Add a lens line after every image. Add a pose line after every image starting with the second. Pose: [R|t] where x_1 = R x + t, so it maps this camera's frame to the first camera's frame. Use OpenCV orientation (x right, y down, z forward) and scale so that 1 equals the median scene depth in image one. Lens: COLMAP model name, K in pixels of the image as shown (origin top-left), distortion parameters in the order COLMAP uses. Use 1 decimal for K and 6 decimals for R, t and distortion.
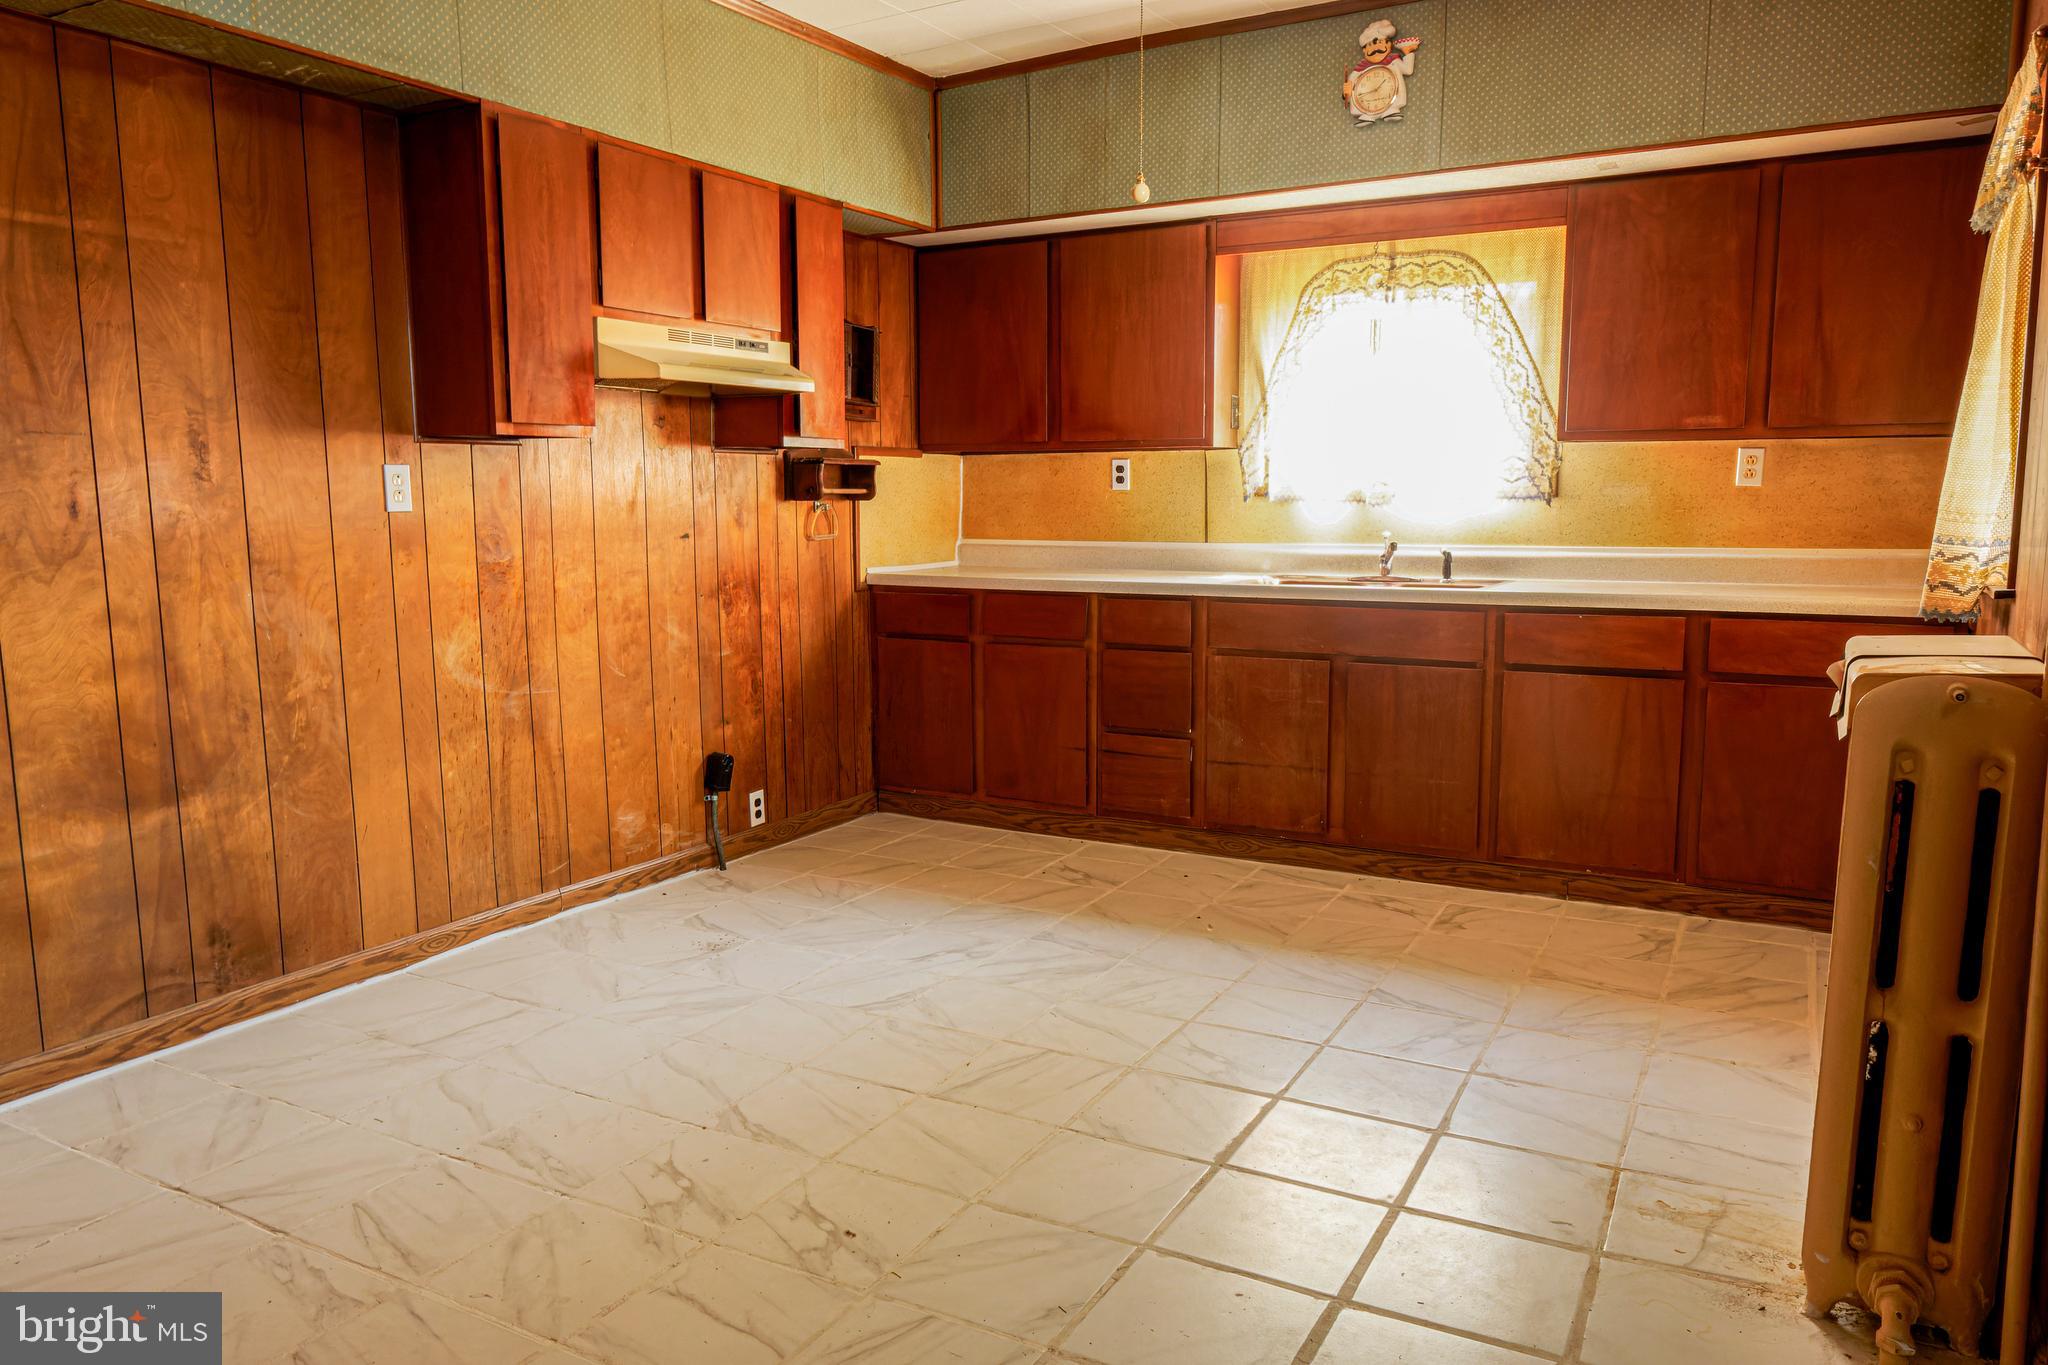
lens RADIAL K [[1416.5, 0, 1024.0], [0, 1416.5, 682.5], [0, 0, 1]] dist [0.002395, 0.003421]
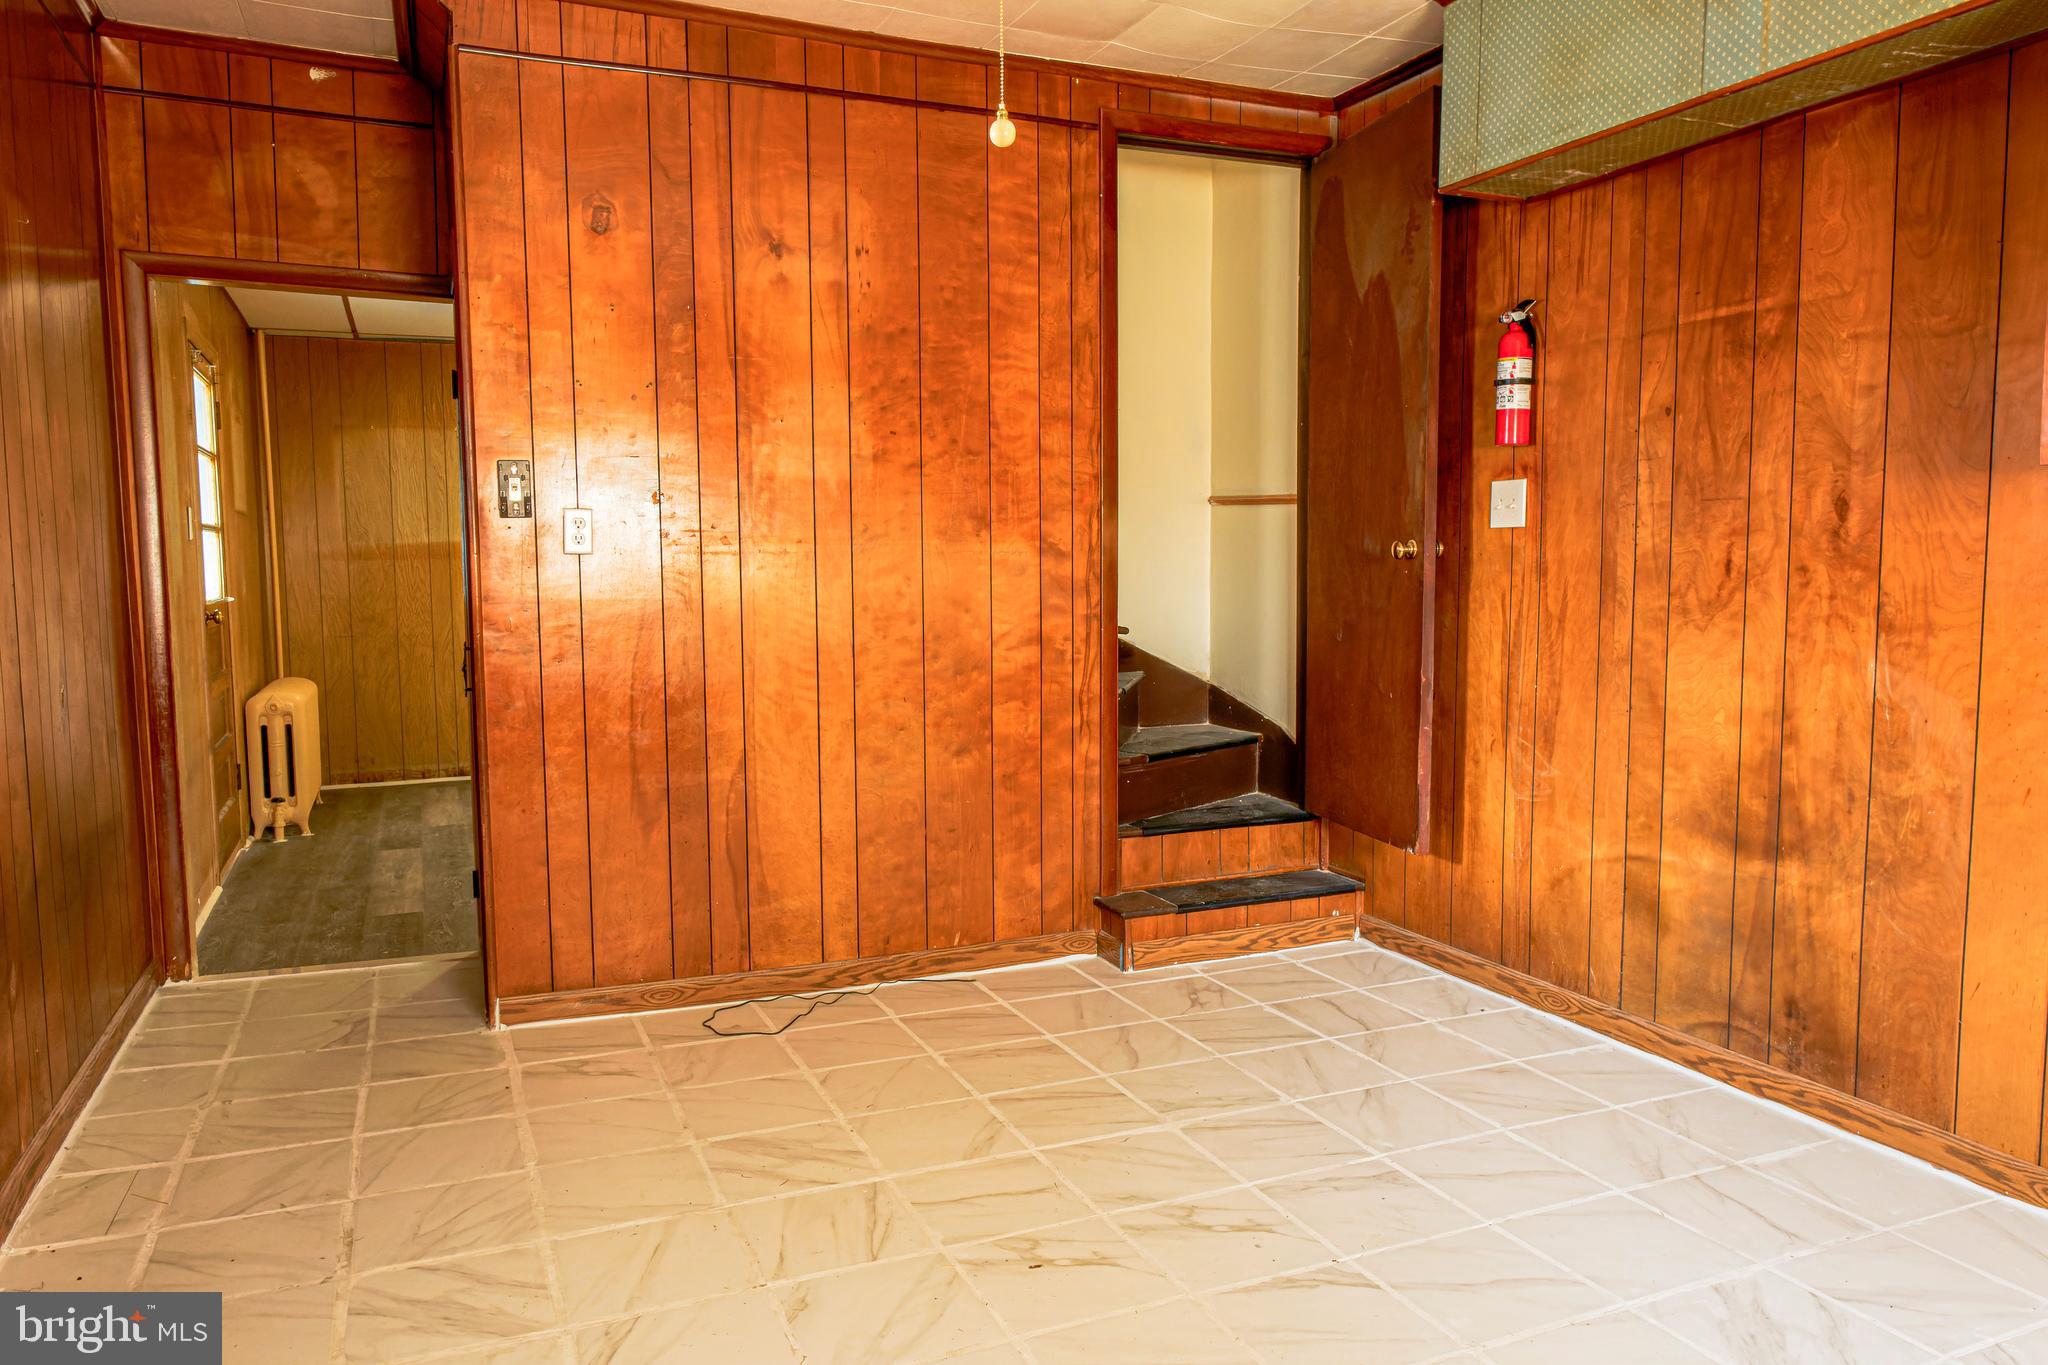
lens RADIAL K [[1416.5, 0, 1024.0], [0, 1416.5, 682.5], [0, 0, 1]] dist [0.002395, 0.003421]
pose [[-0.601770, 0.077302, -0.794920, 0.501667], [-0.102677, 0.979558, 0.172986, -0.155239], [0.792042, 0.185718, -0.581531, 1.127681]]
